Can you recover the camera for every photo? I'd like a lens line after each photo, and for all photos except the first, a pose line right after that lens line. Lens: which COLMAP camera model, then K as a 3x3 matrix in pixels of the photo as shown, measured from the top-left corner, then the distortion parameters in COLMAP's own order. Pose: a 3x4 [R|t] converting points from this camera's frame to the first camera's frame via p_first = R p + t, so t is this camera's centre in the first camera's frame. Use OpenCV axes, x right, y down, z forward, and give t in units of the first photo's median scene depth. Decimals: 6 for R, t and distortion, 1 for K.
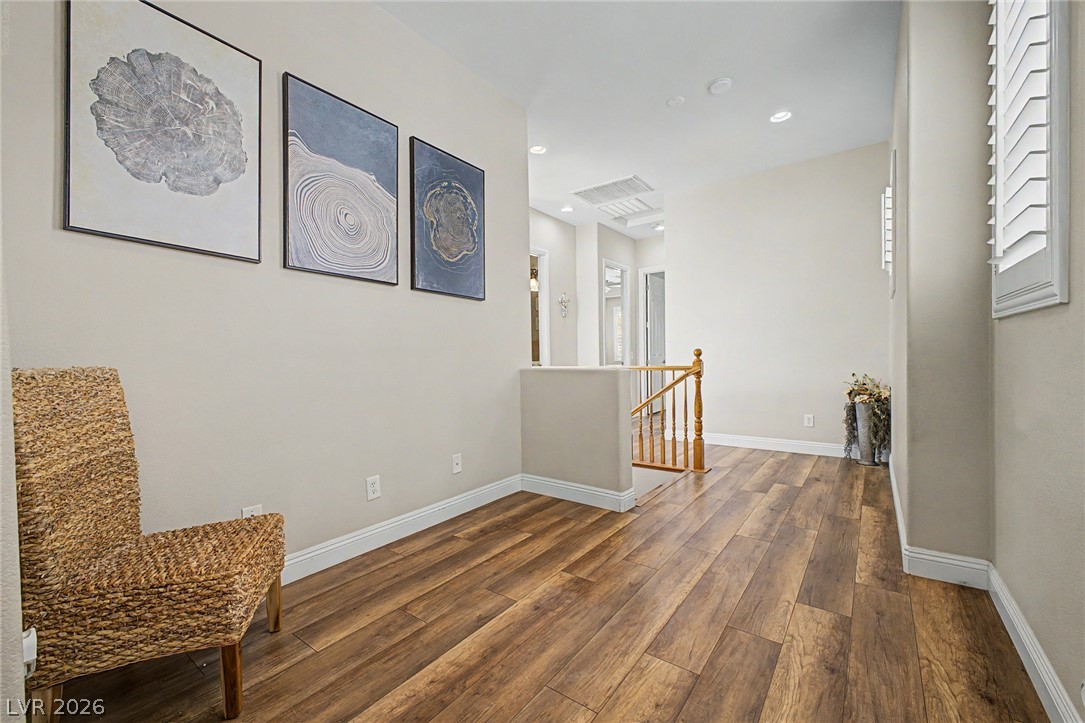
lens RADIAL K [[427.7, 0, 540.7], [0, 427.7, 358.1], [0, 0, 1]] dist [0.018959, -0.007816]
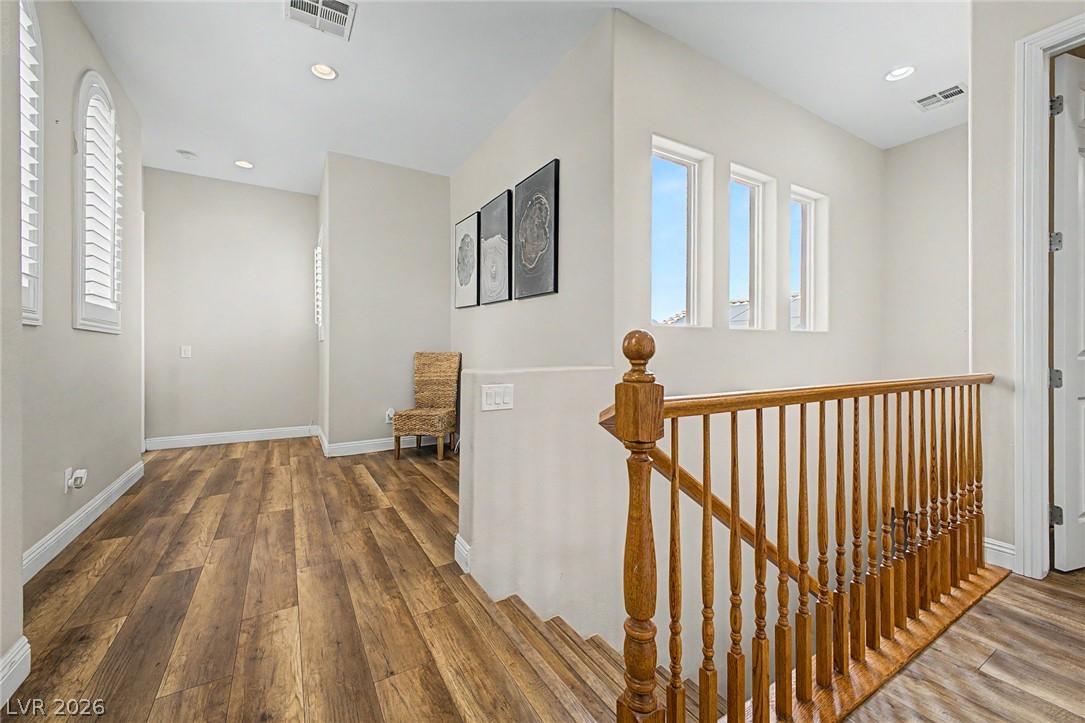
lens RADIAL K [[462.3, 0, 576.6], [0, 462.3, 345.0], [0, 0, 1]] dist [0.021945, -0.003884]
pose [[-0.352726, 0.008886, -0.935685, 1.164204], [0.006377, 0.999955, 0.007092, -0.029568], [0.935705, -0.003465, -0.352766, 1.964973]]
